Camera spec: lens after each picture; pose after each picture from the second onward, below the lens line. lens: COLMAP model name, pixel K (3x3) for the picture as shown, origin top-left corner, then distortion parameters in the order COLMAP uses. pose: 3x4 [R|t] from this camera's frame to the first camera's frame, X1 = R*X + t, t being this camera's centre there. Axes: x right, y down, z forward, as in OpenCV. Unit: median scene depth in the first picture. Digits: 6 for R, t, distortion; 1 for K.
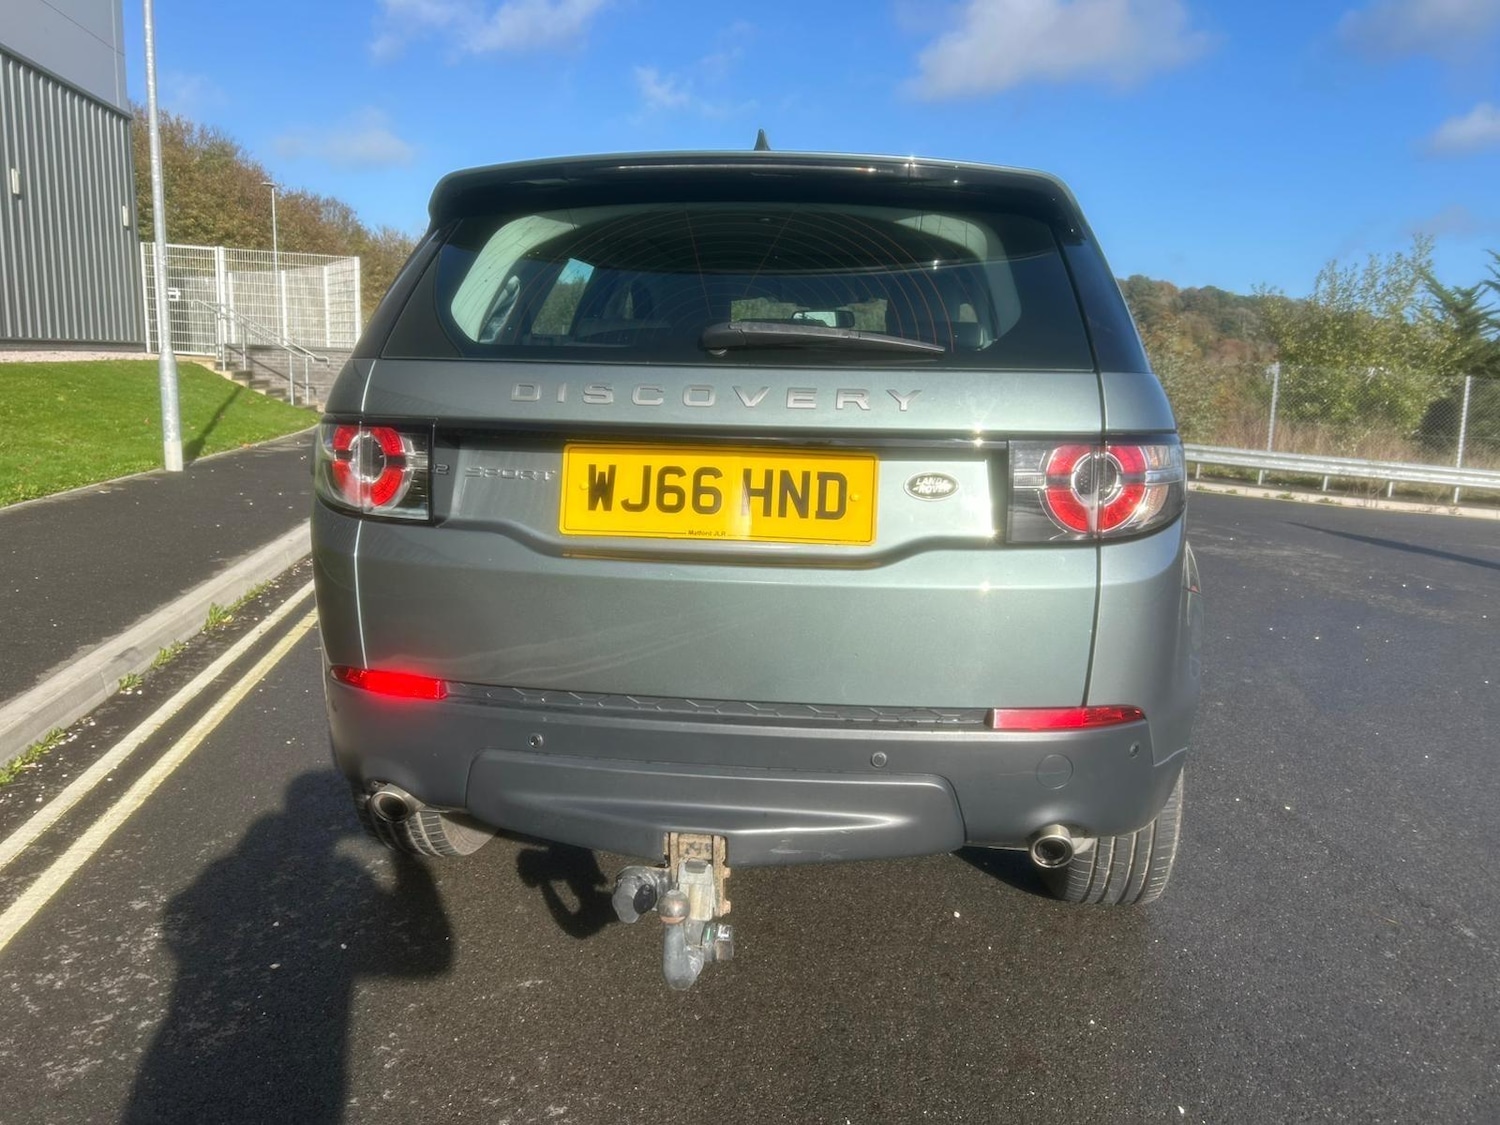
lens RADIAL K [[1172.6, 0, 735.2], [0, 1172.6, 539.5], [0, 0, 1]] dist [0.054441, -0.057075]
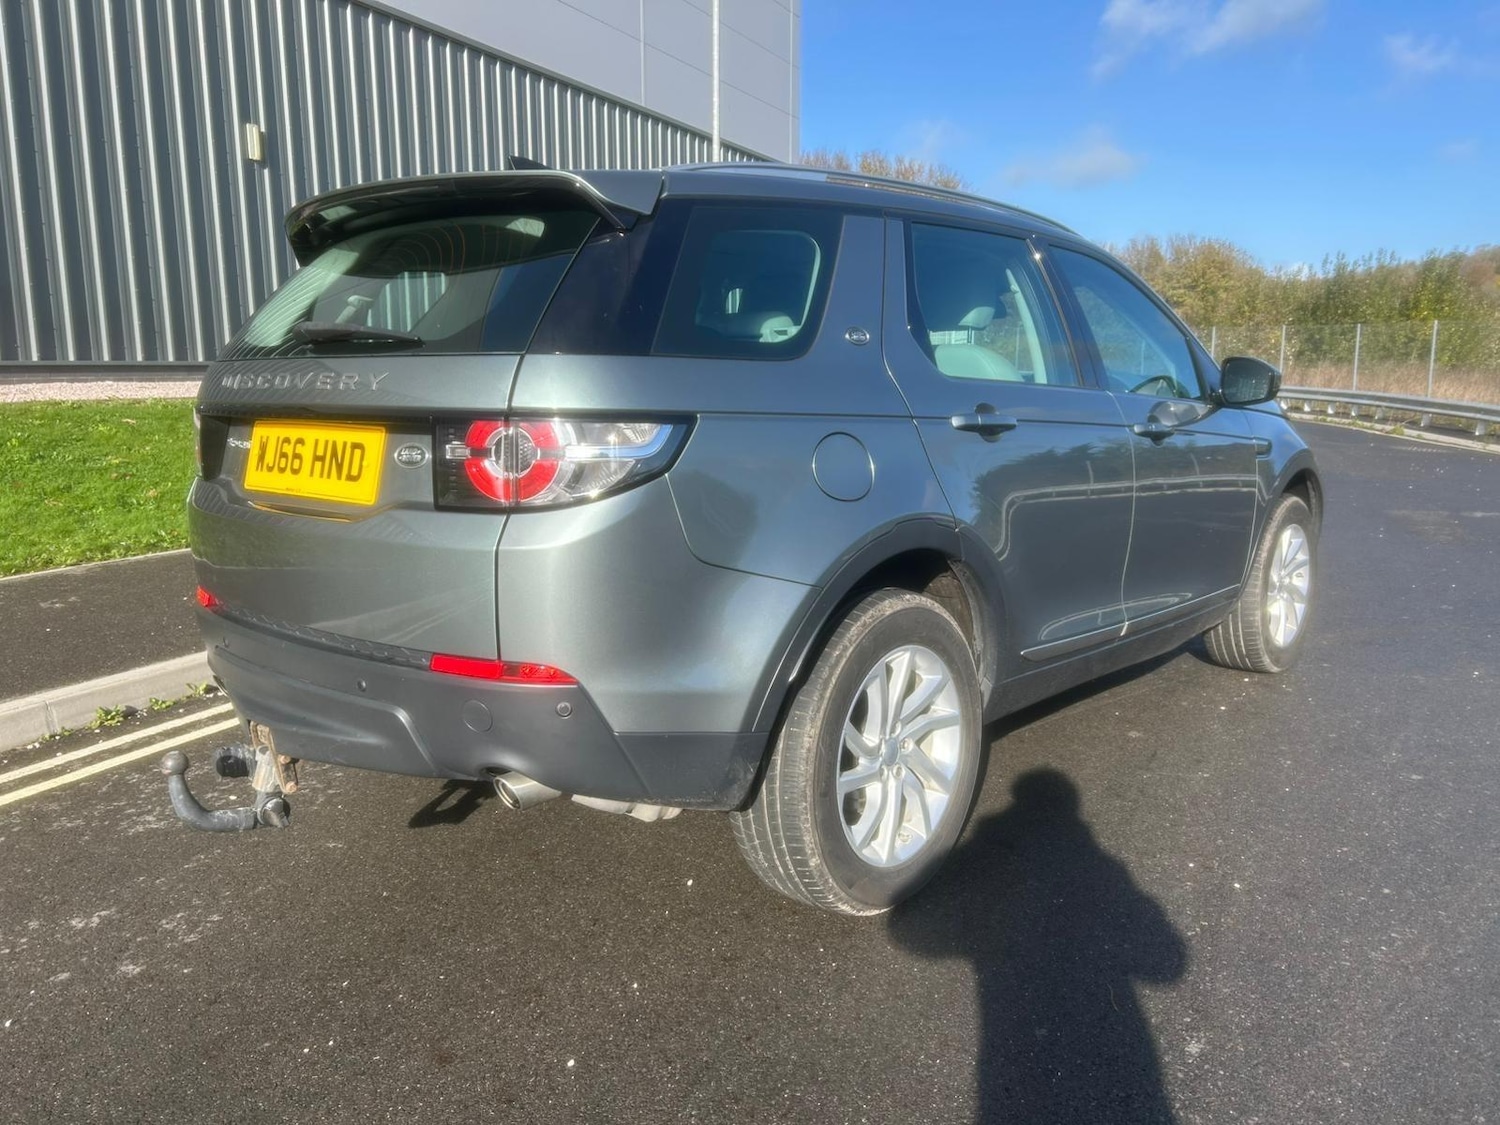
lens RADIAL K [[1176.0, 0, 750.0], [0, 1176.0, 562.5], [0, 0, 1]] dist [-0.089322, 0.128768]
pose [[0.813127, 0.067903, -0.578112, 1.086221], [-0.062279, 0.997620, 0.029580, 0.004554], [0.578745, 0.011952, 0.815421, 0.264965]]
